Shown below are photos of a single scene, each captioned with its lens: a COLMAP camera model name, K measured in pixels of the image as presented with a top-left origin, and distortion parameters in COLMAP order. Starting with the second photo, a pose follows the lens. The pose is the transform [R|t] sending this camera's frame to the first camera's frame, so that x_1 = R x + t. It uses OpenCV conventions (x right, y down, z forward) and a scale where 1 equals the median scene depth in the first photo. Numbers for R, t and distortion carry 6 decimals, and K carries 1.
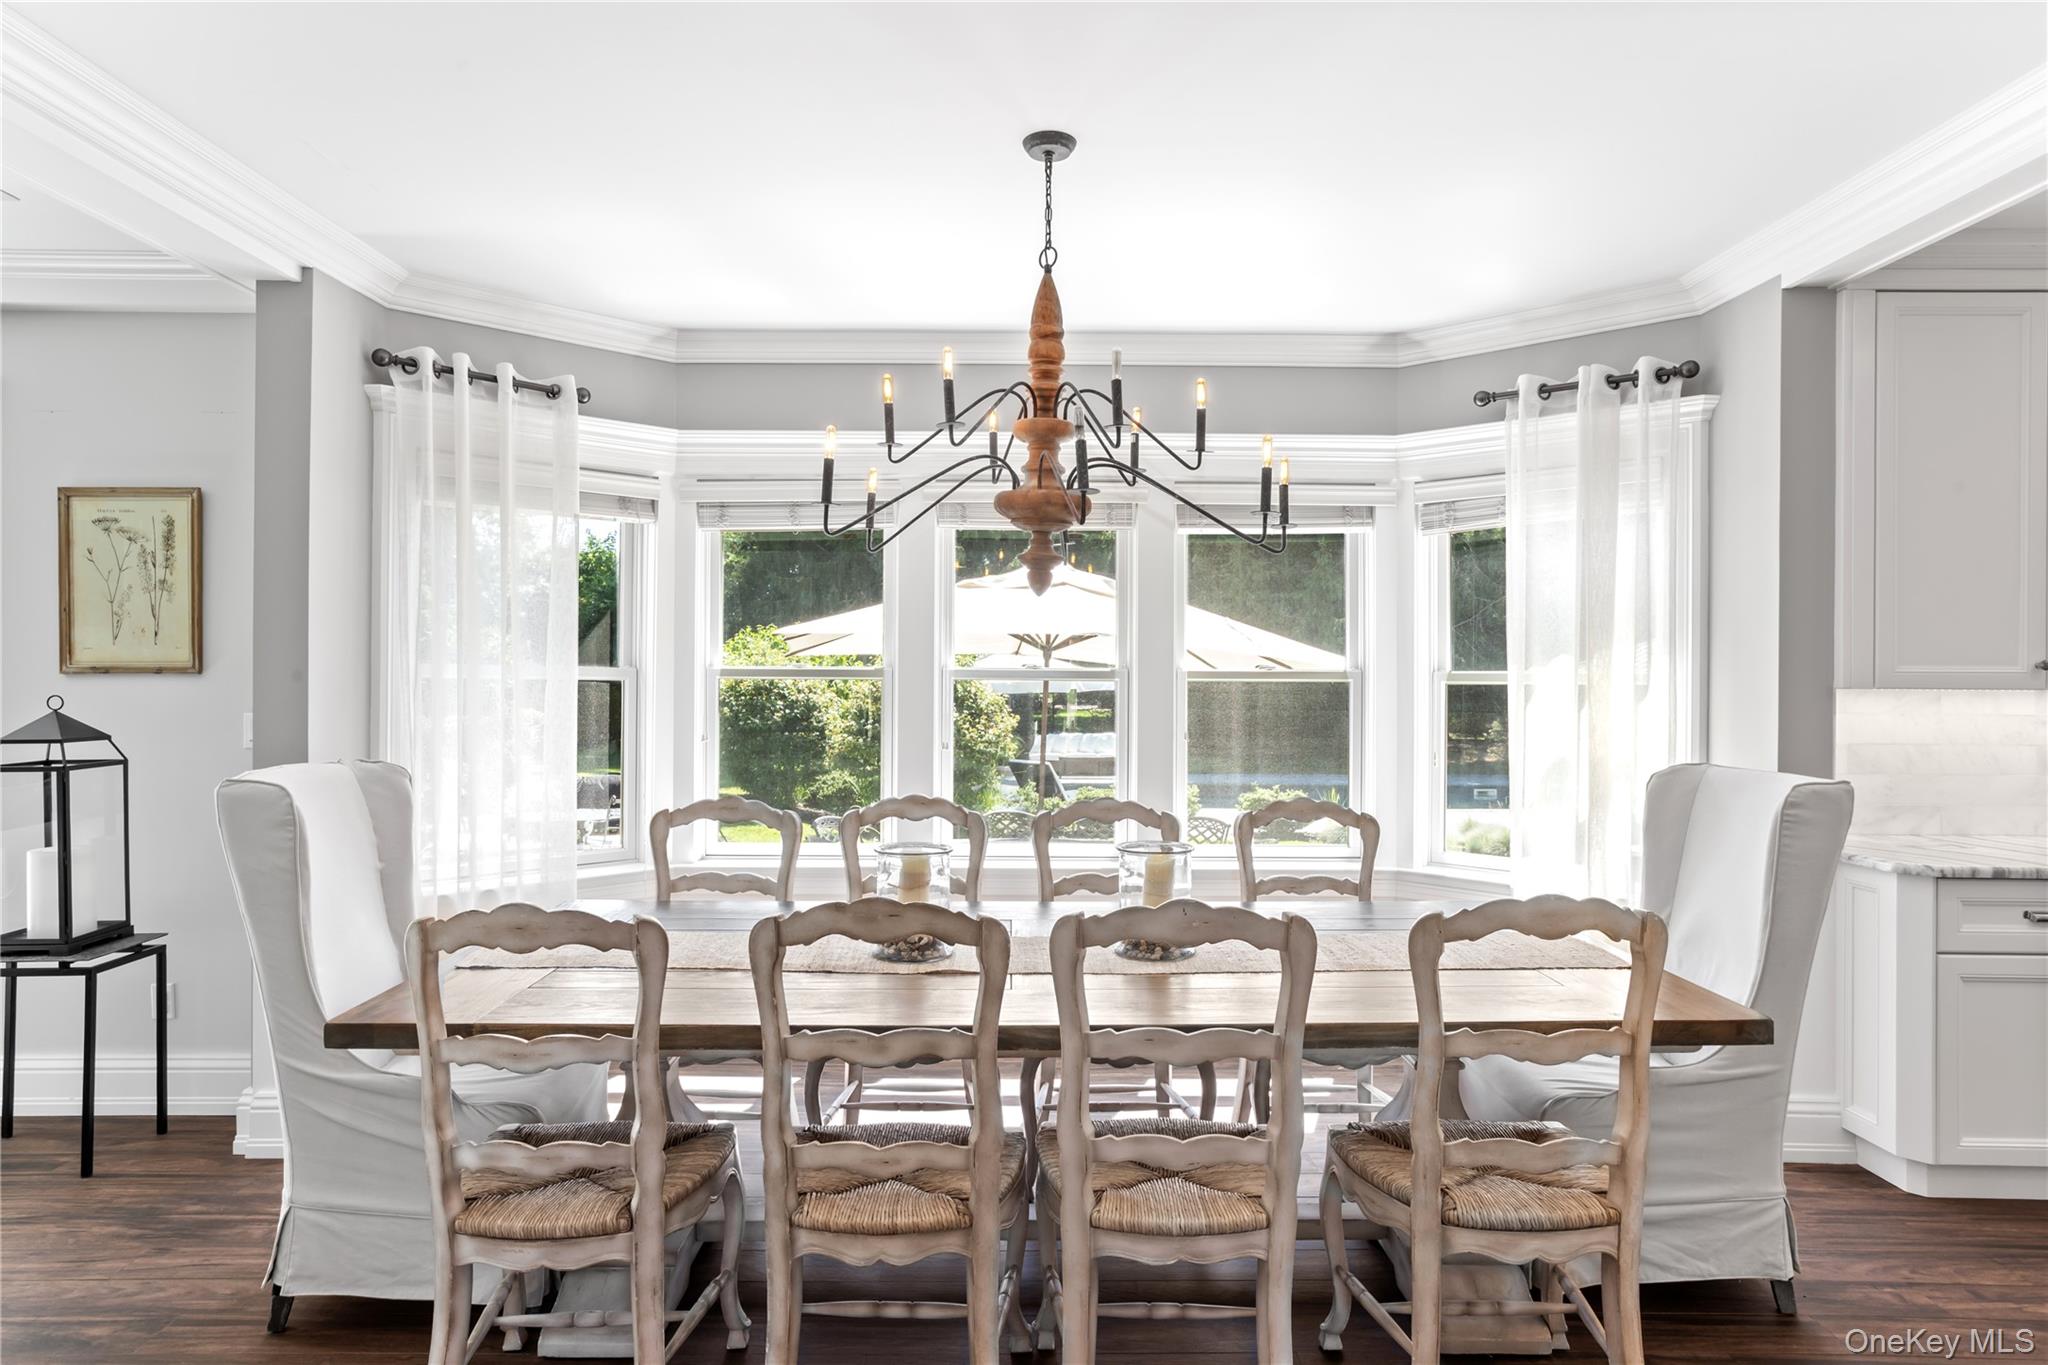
lens RADIAL K [[1237.1, 0, 1023.4], [0, 1237.1, 686.5], [0, 0, 1]] dist [0.001465, 0.000260]
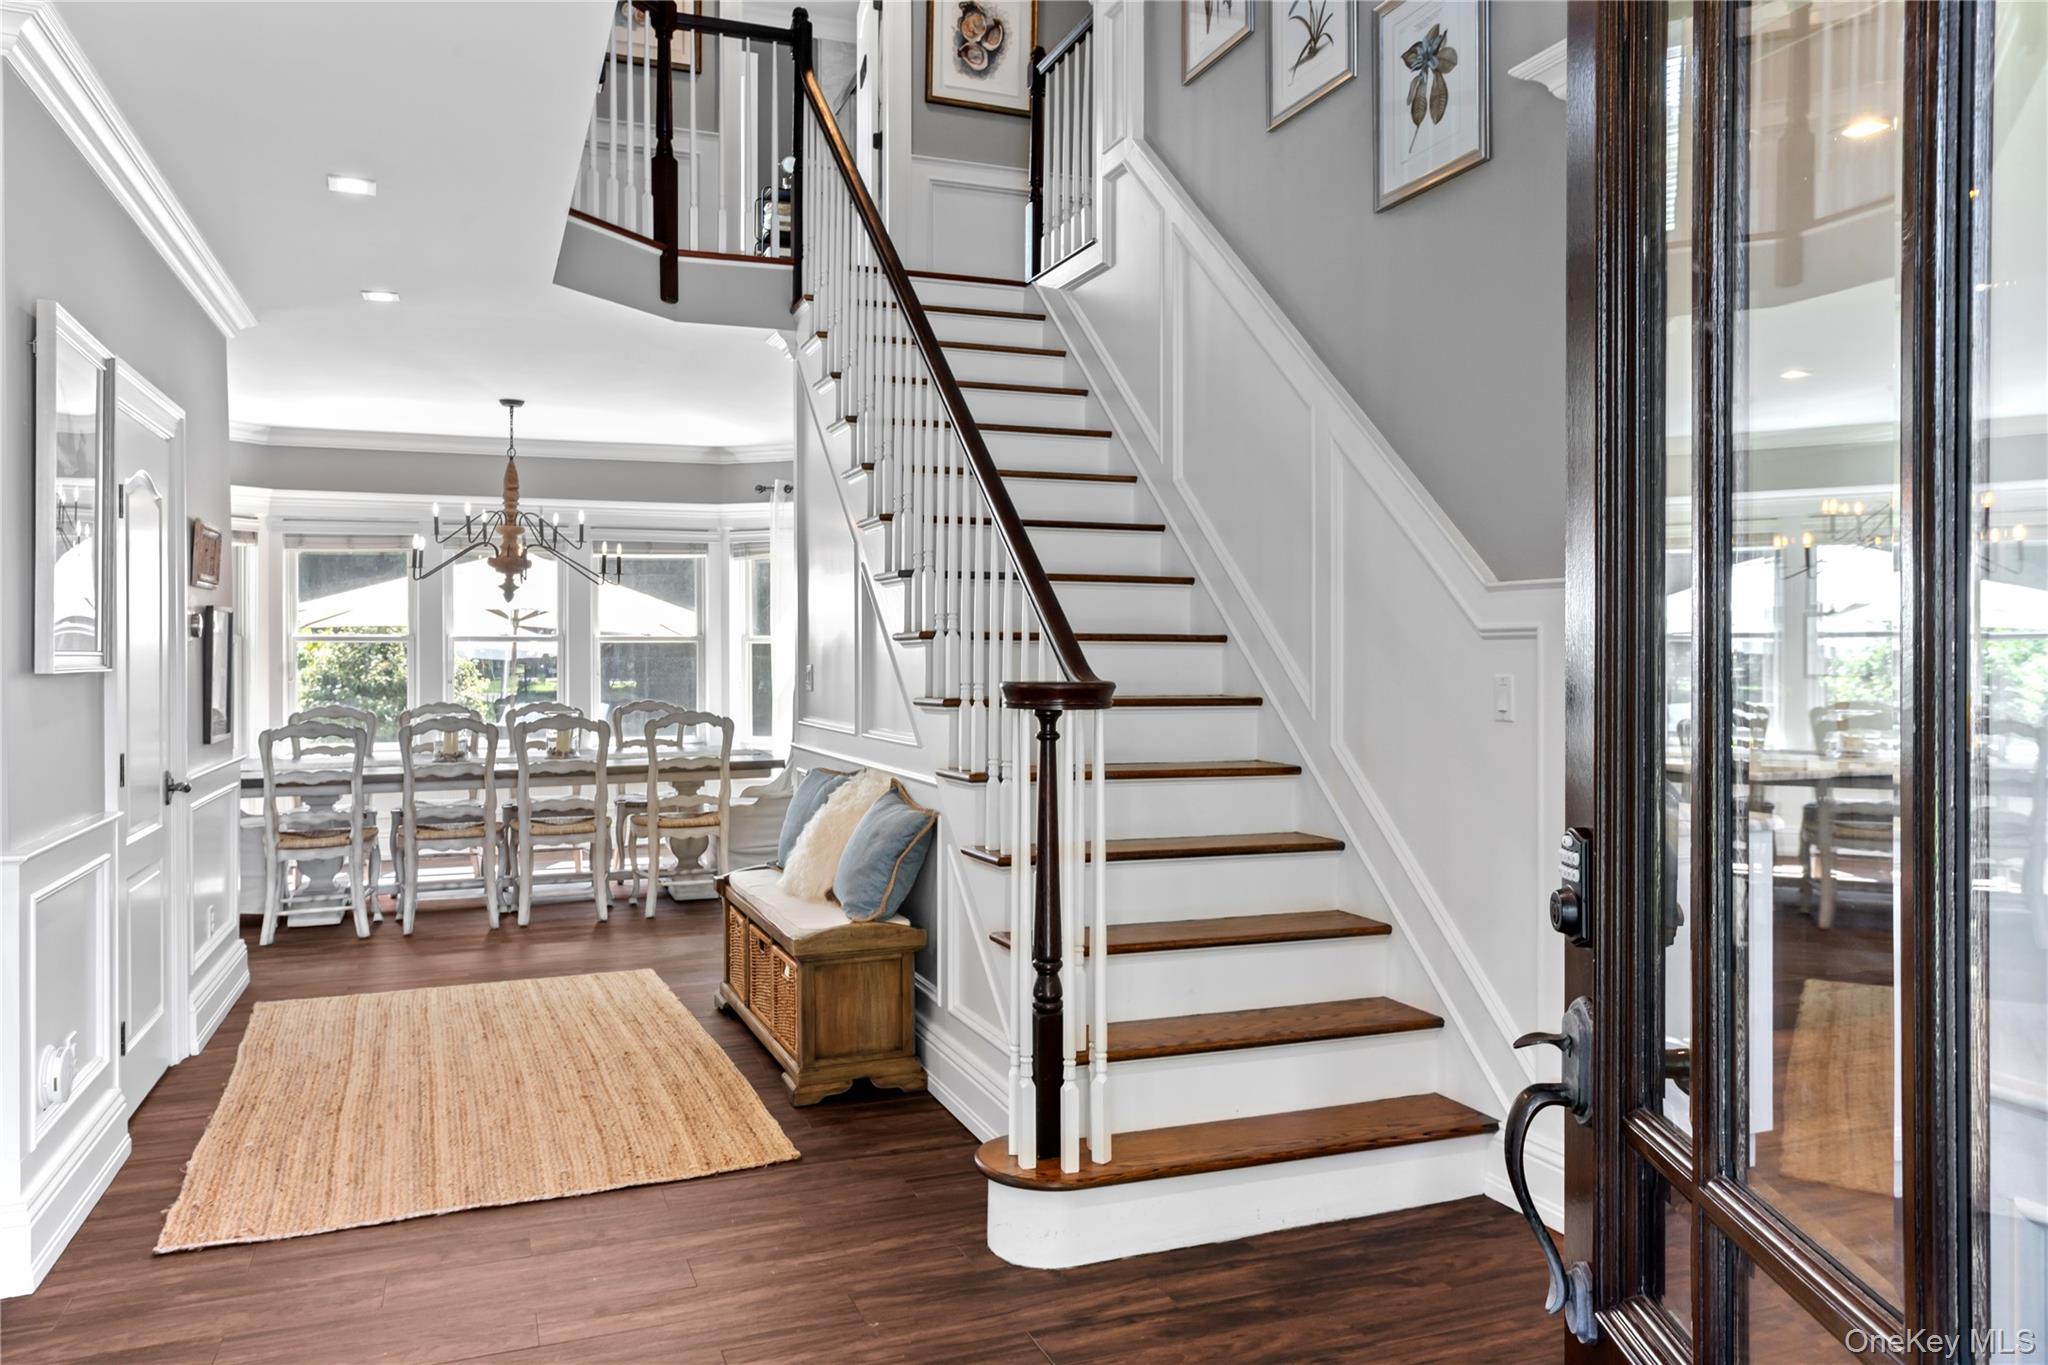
lens RADIAL K [[1457.9, 0, 1023.8], [0, 1457.9, 651.8], [0, 0, 1]] dist [-0.001216, 0.001951]
pose [[0.938496, -0.008980, 0.345173, -0.015038], [0.009514, 0.999955, 0.000146, 0.015052], [-0.345159, 0.003147, 0.938539, -1.133722]]
